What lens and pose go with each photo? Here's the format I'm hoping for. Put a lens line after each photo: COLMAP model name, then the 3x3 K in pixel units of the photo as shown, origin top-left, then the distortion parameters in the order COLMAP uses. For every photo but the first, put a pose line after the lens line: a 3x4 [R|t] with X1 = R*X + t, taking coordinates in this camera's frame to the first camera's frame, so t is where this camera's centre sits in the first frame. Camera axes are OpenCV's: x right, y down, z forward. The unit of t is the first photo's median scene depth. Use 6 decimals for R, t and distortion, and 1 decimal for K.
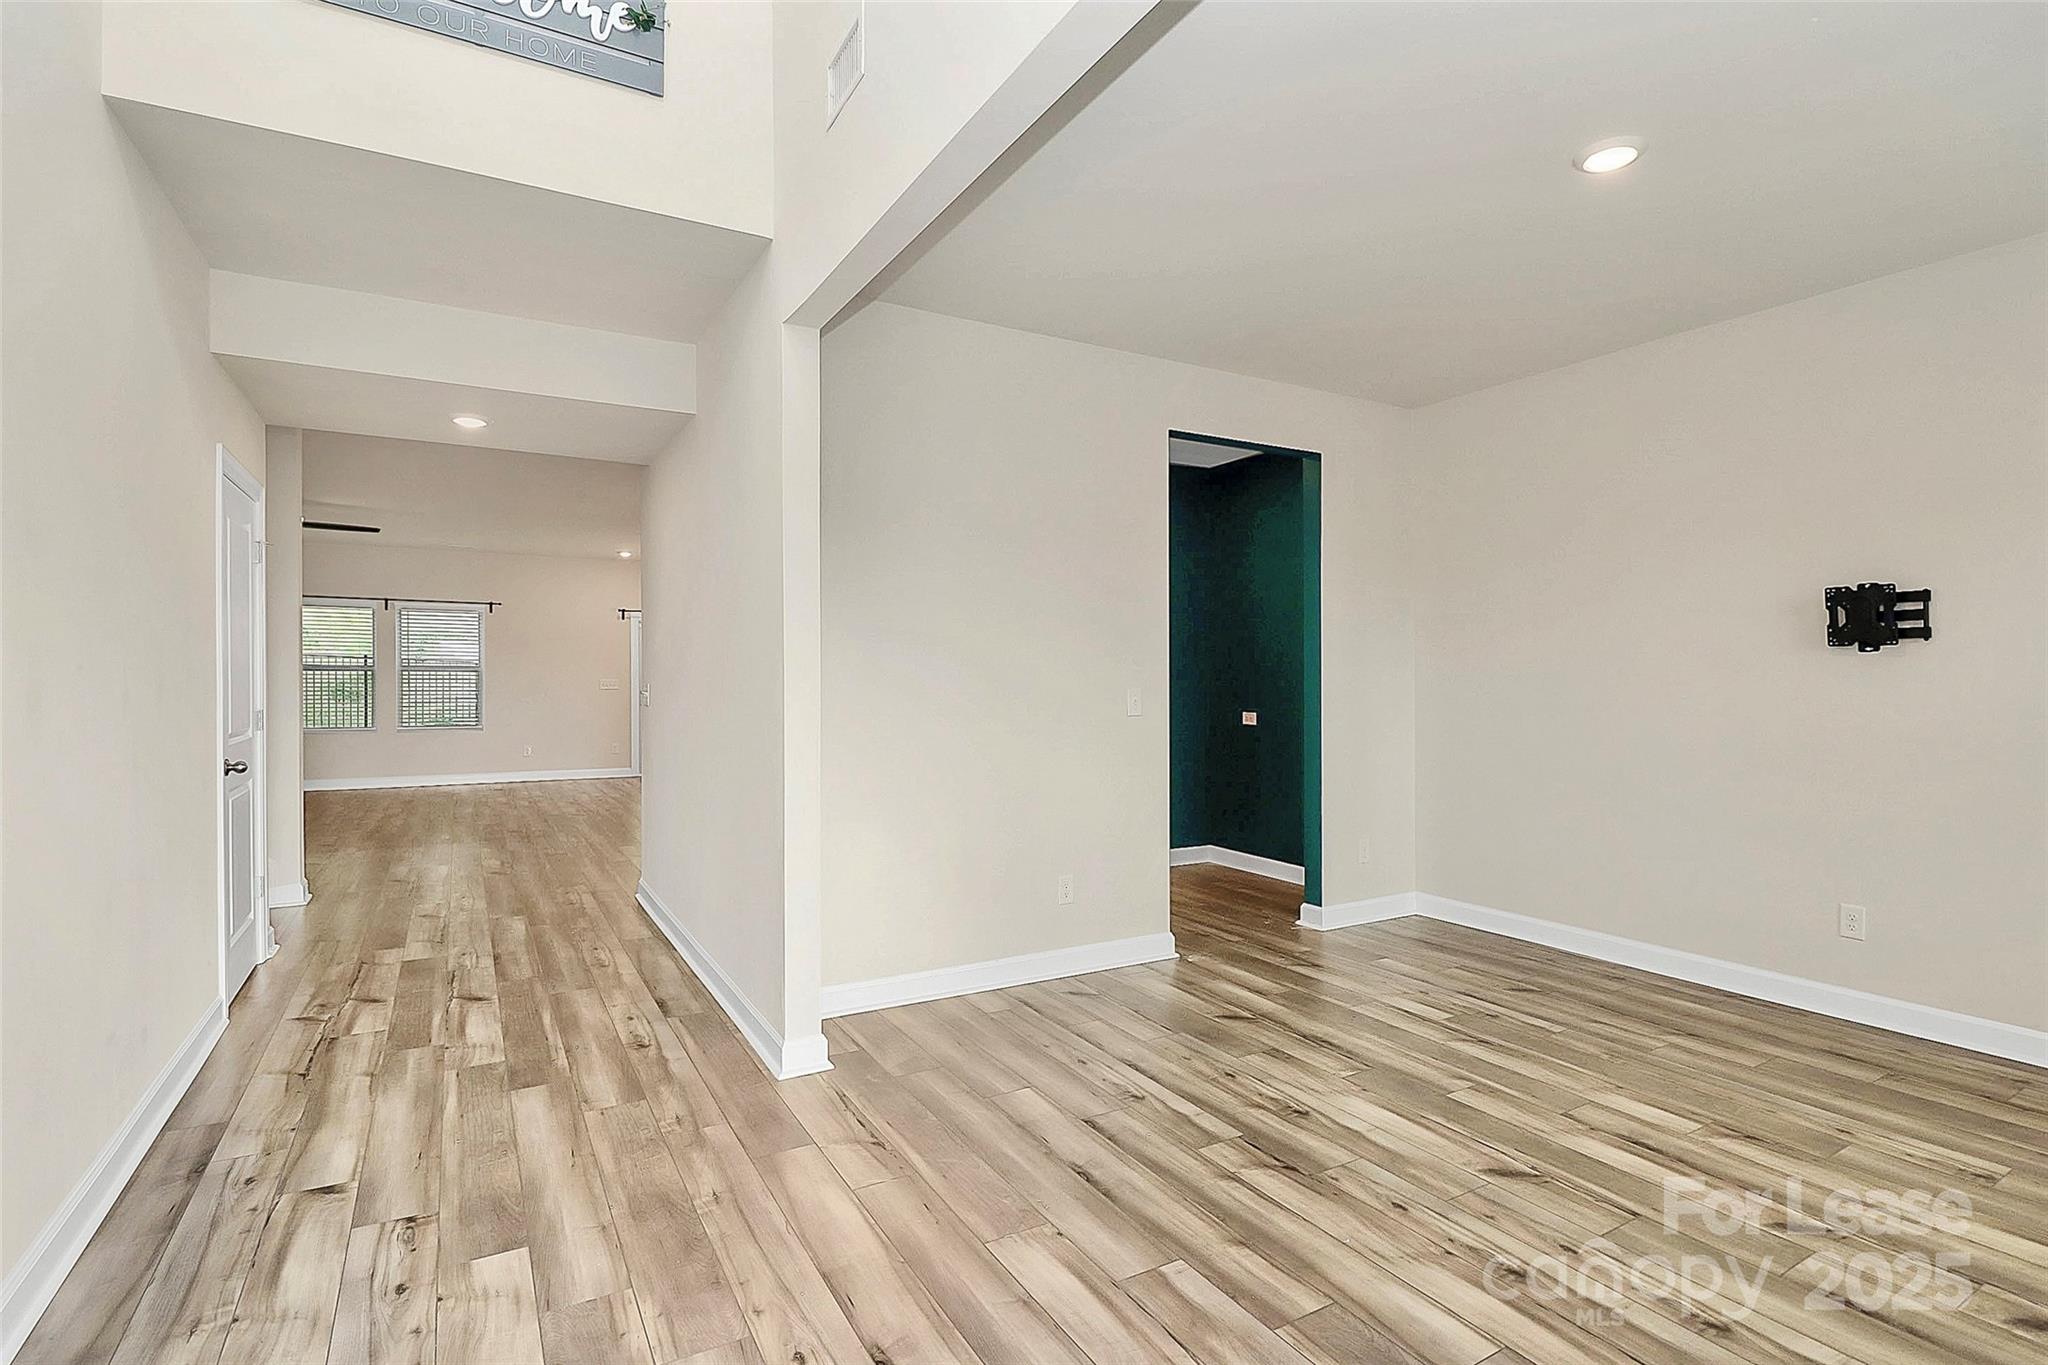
lens RADIAL K [[979.4, 0, 1036.2], [0, 979.4, 669.9], [0, 0, 1]] dist [0.003216, -0.005889]
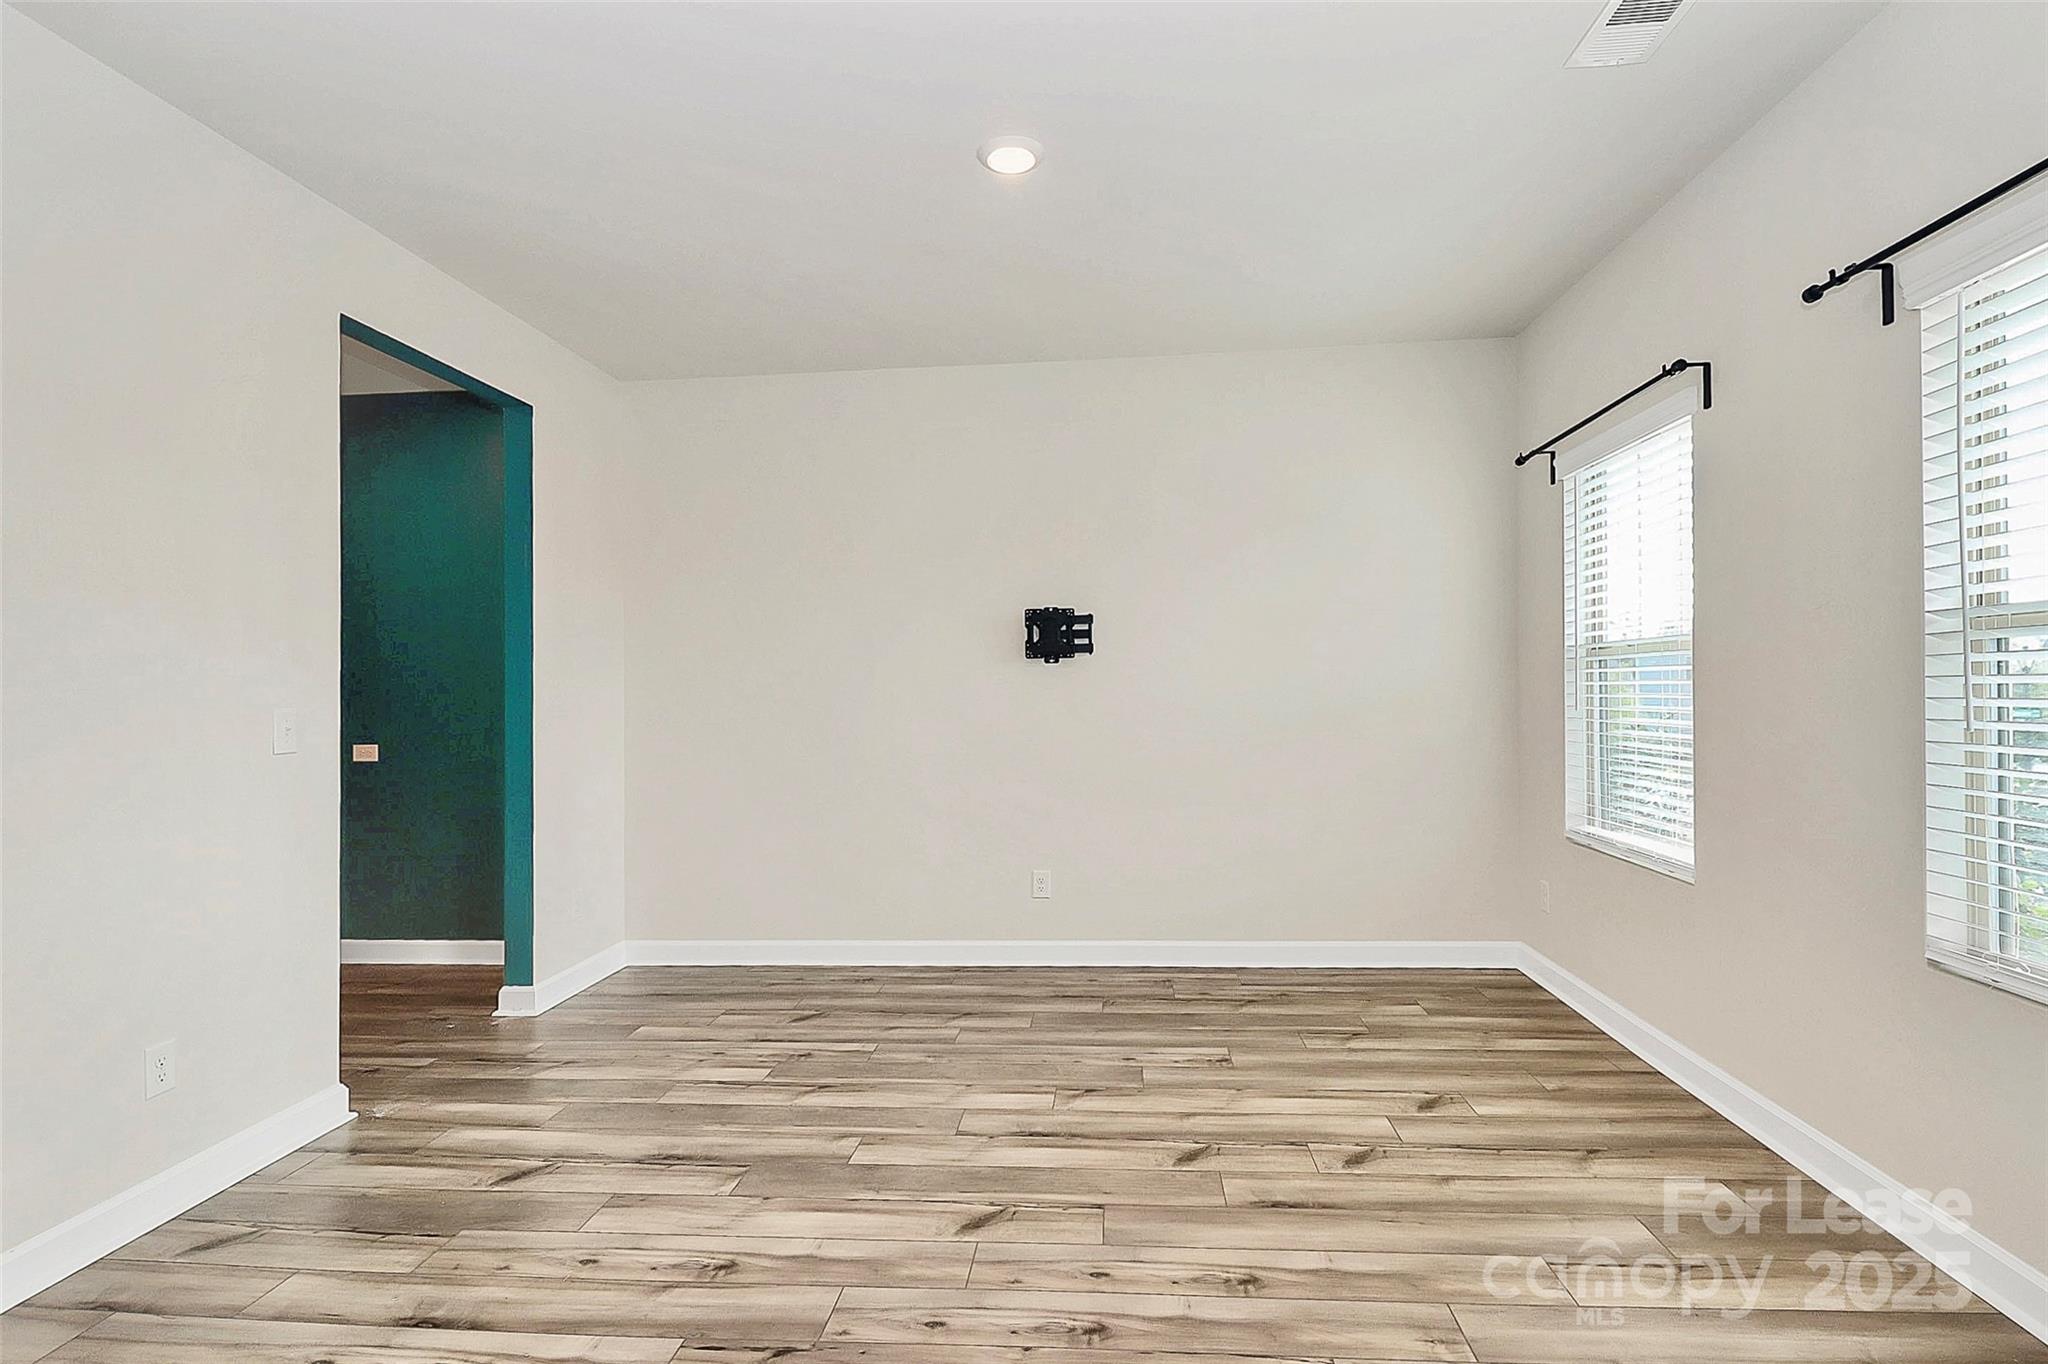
lens RADIAL K [[979.4, 0, 1062.2], [0, 979.4, 682.9], [0, 0, 1]] dist [0.003216, -0.005889]
pose [[0.567221, -0.004617, 0.823553, -0.166223], [0.010489, 0.999944, -0.001619, 0.009128], [-0.823499, 0.009556, 0.567237, 0.303962]]
